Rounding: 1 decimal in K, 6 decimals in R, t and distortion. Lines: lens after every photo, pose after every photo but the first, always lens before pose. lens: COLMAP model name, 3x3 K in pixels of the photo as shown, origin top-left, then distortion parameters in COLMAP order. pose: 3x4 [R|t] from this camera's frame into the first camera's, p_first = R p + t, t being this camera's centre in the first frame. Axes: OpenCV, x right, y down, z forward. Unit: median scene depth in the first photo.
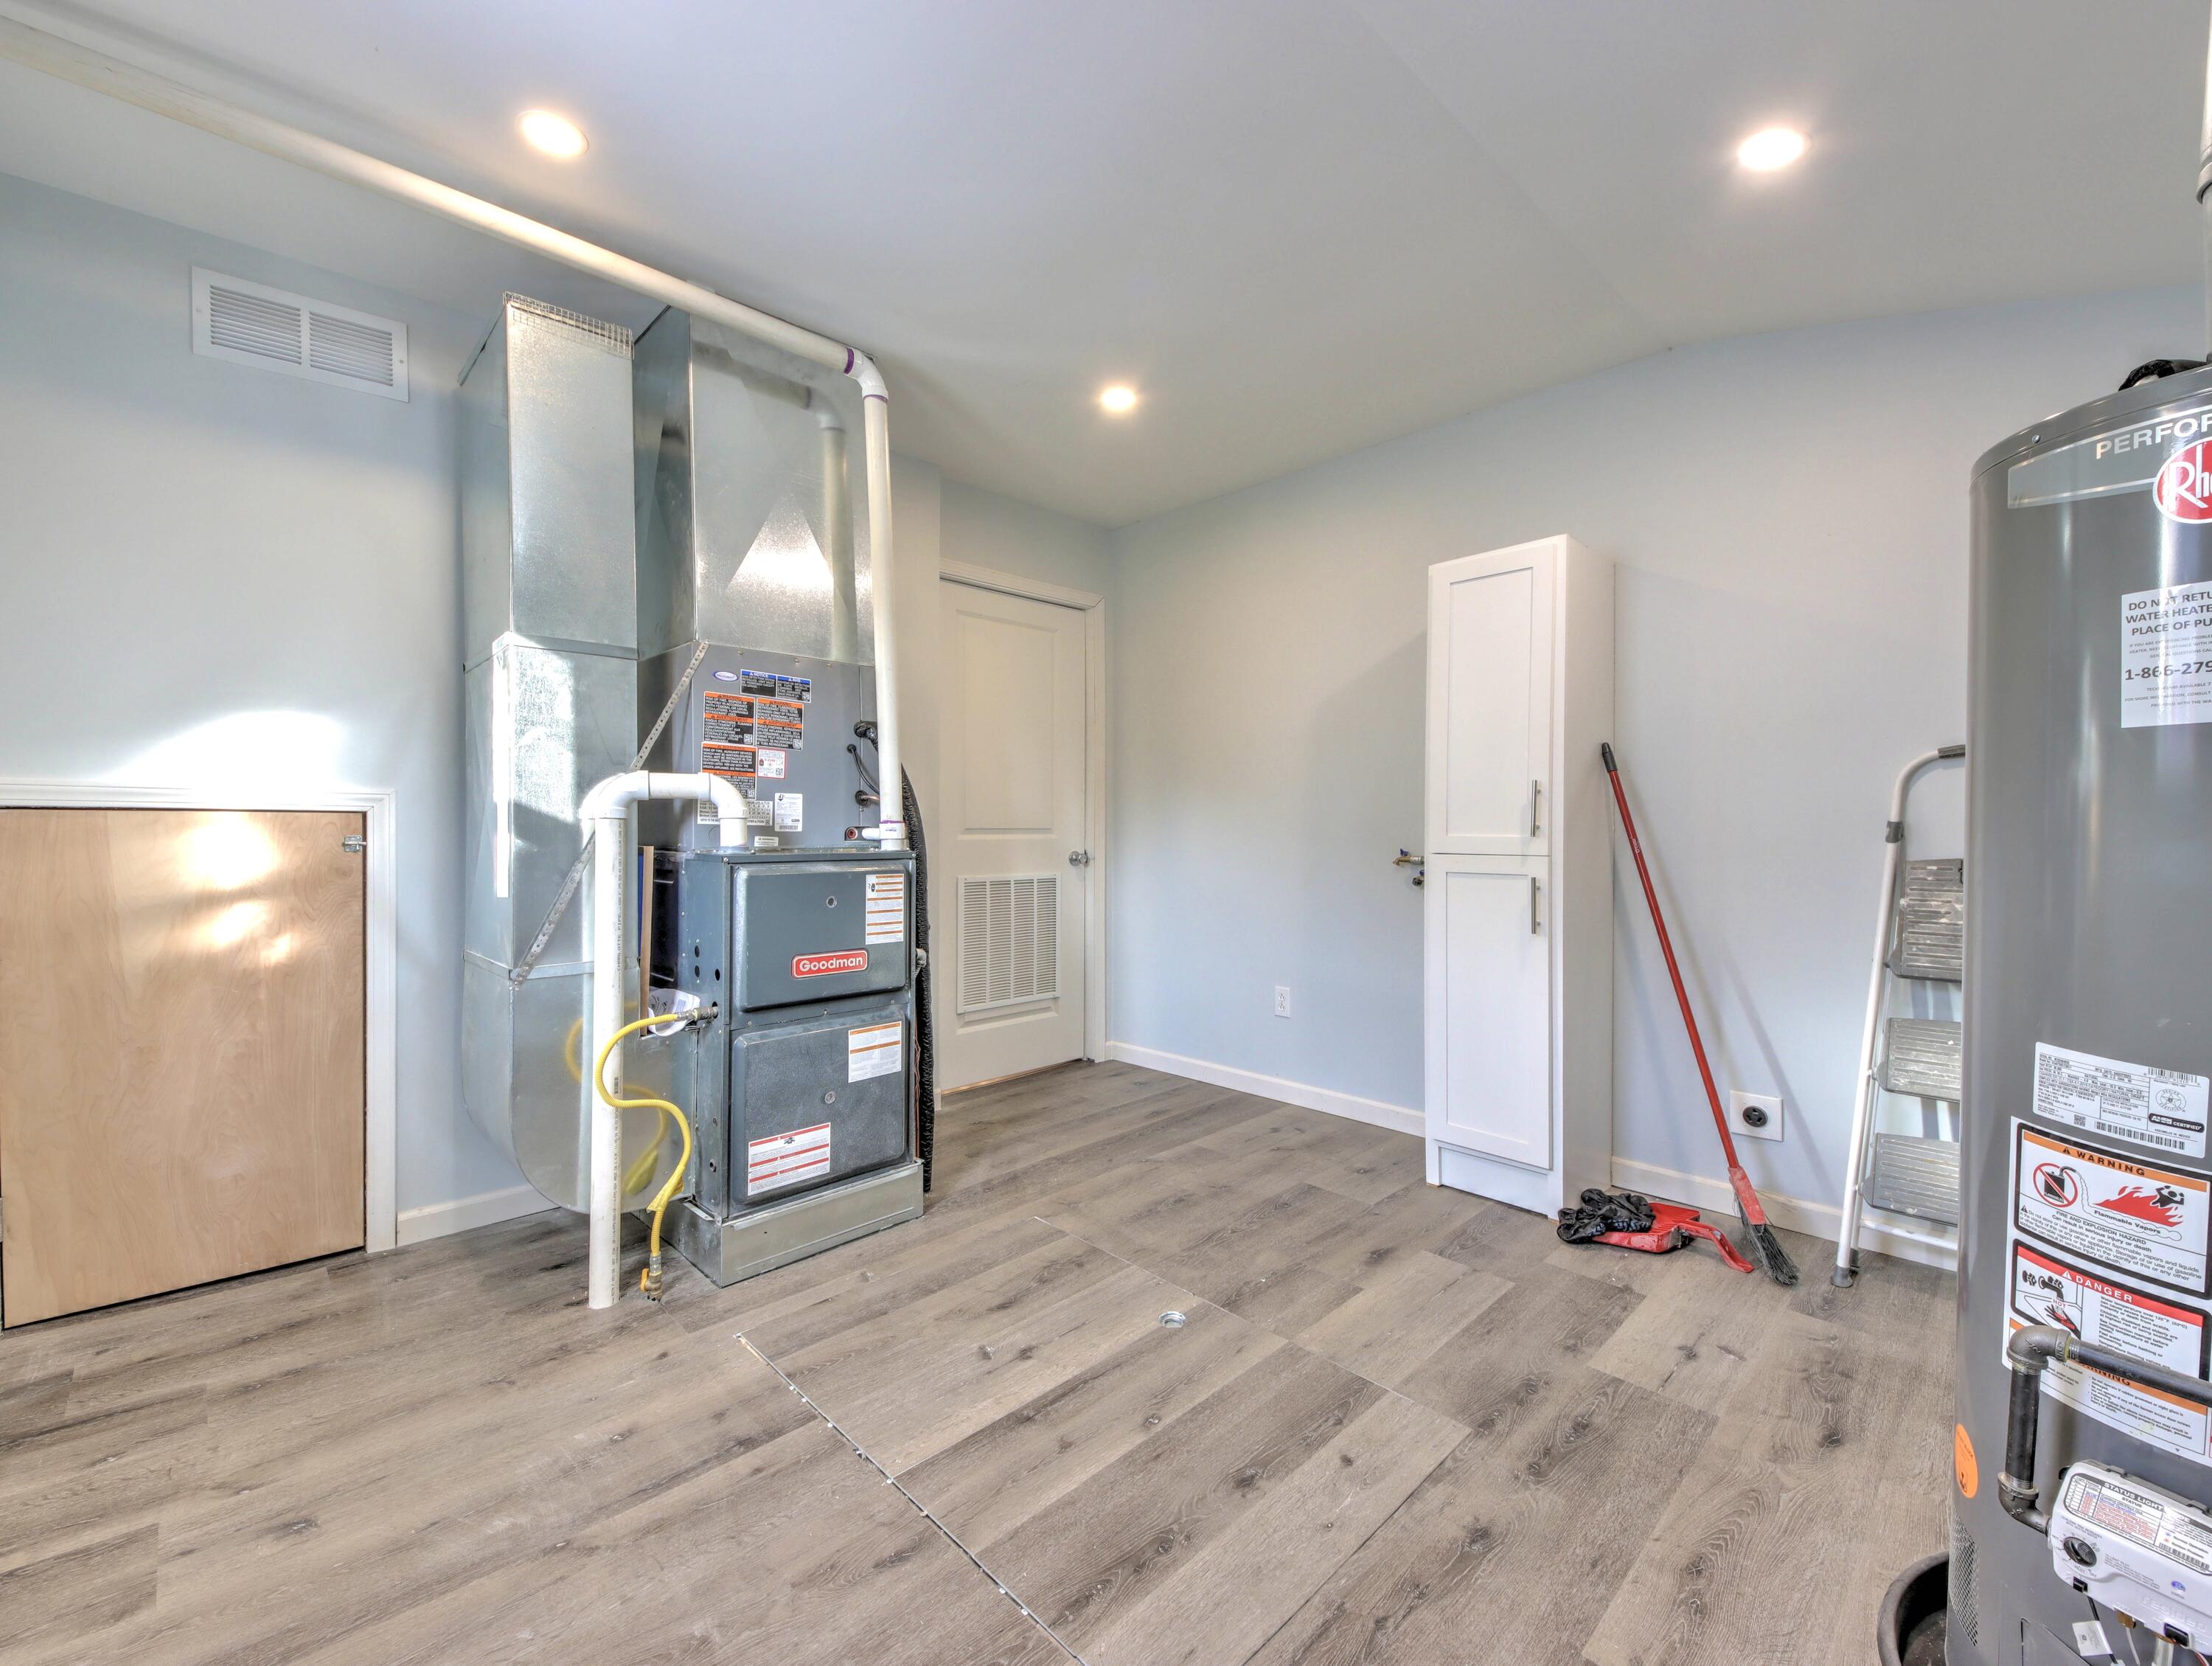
lens RADIAL K [[898.7, 0, 1106.0], [0, 898.7, 833.0], [0, 0, 1]] dist [0.000110, 0.000010]
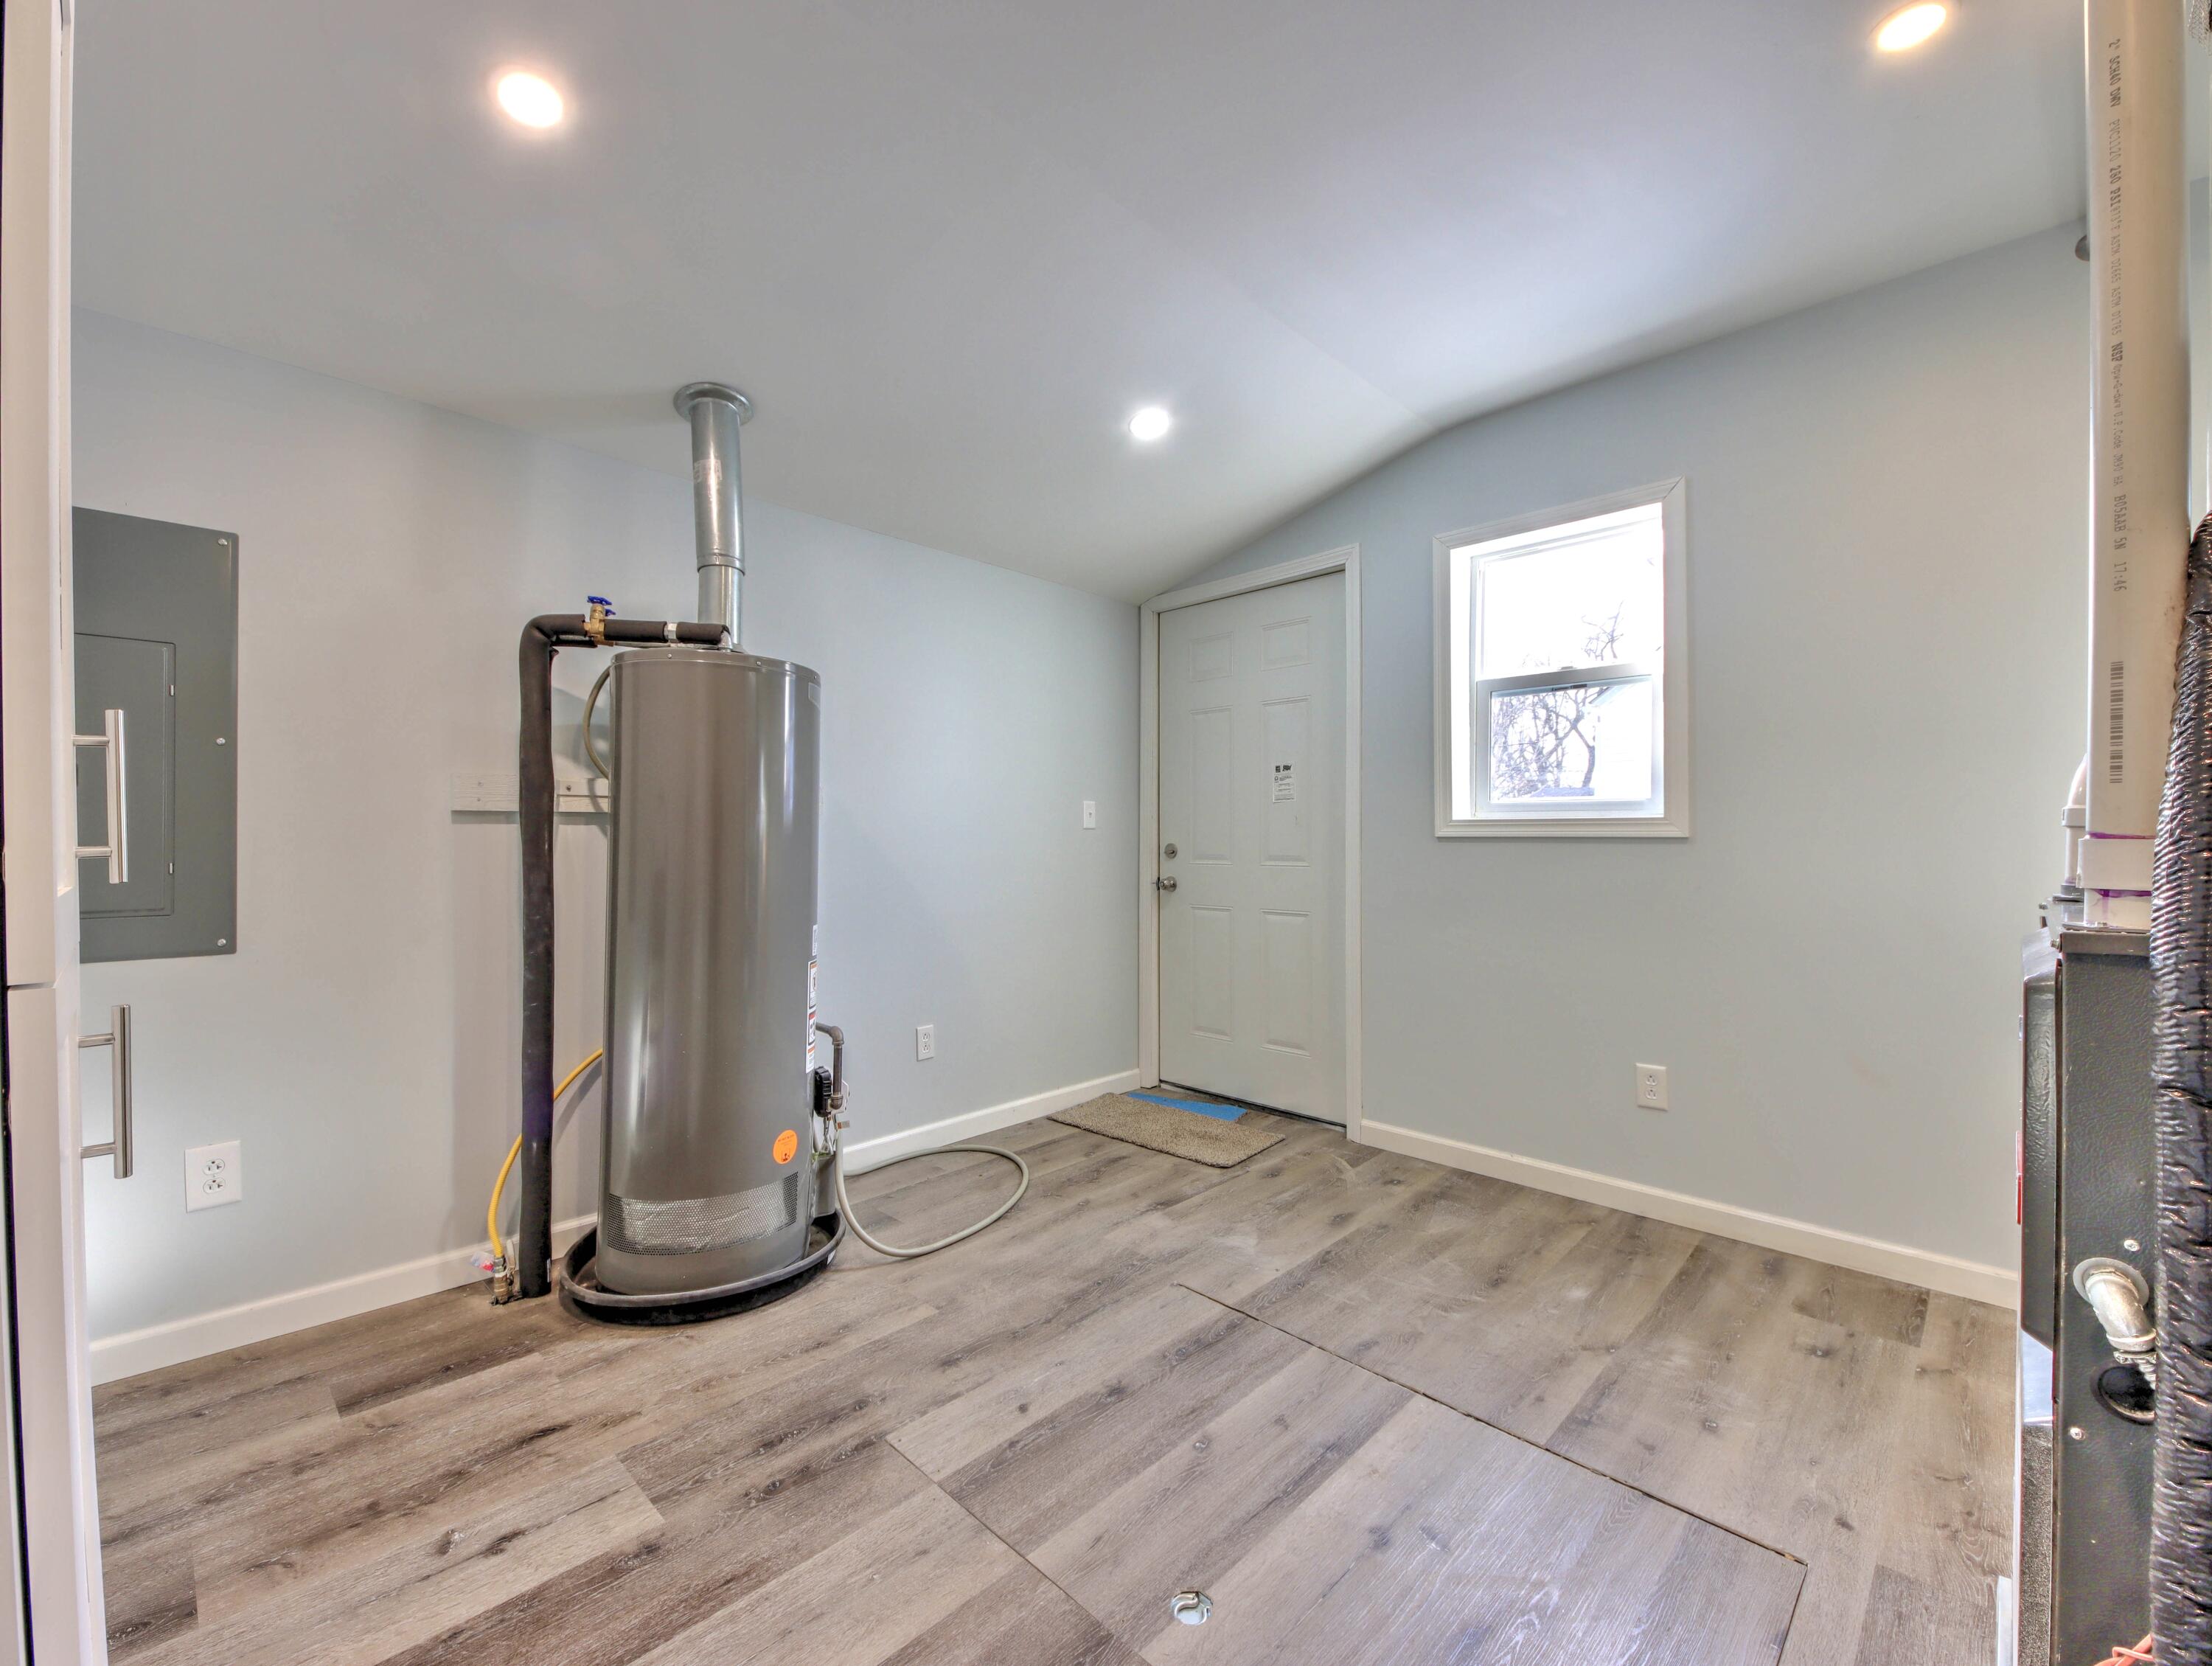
lens RADIAL K [[902.5, 0, 1106.0], [0, 902.5, 833.0], [0, 0, 1]] dist [0.000714, -0.000145]
pose [[-0.999567, 0.001777, -0.029371, 0.190041], [0.001228, 0.999824, 0.018706, -0.034554], [0.029399, 0.018662, -0.999394, 2.035902]]
